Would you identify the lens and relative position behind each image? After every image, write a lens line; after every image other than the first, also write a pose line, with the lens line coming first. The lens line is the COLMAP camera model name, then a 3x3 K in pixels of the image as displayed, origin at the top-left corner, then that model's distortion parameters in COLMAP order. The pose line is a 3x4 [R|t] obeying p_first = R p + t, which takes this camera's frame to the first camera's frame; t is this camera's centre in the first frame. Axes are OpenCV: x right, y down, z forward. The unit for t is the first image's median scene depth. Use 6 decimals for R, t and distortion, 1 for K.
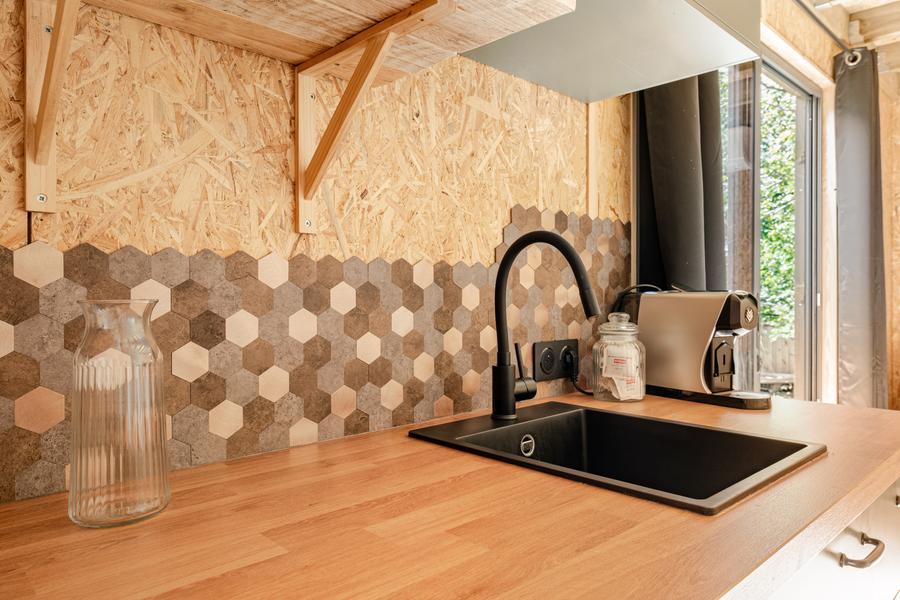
lens RADIAL K [[615.0, 0, 450.0], [0, 615.0, 300.0], [0, 0, 1]] dist [0.000058, 0.000178]
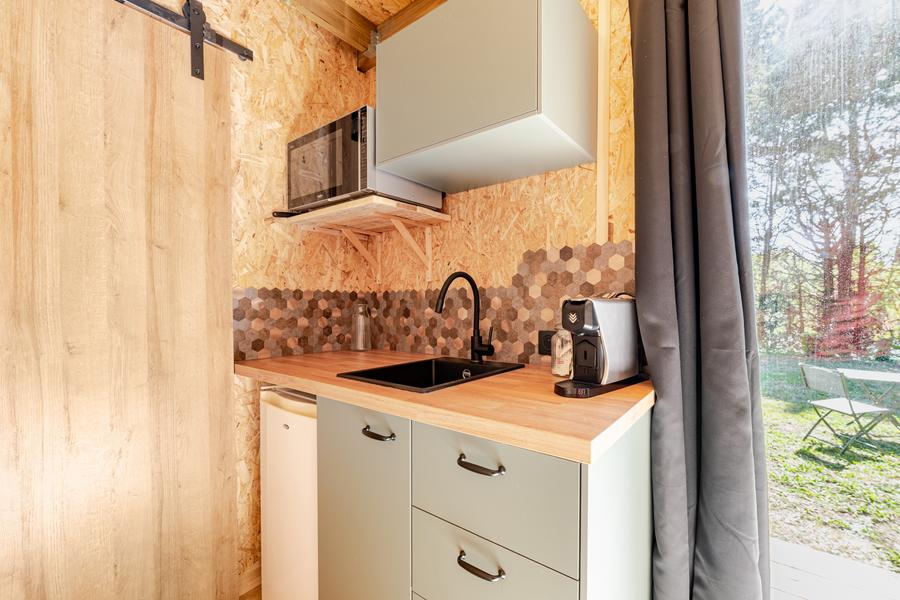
lens RADIAL K [[377.5, 0, 450.0], [0, 377.5, 300.0], [0, 0, 1]] dist [-0.000487, -0.000139]
pose [[0.118561, -0.005328, -0.992932, 1.406160], [0.000534, 0.999986, -0.005302, -0.010456], [0.992947, 0.000098, 0.118563, 0.799677]]
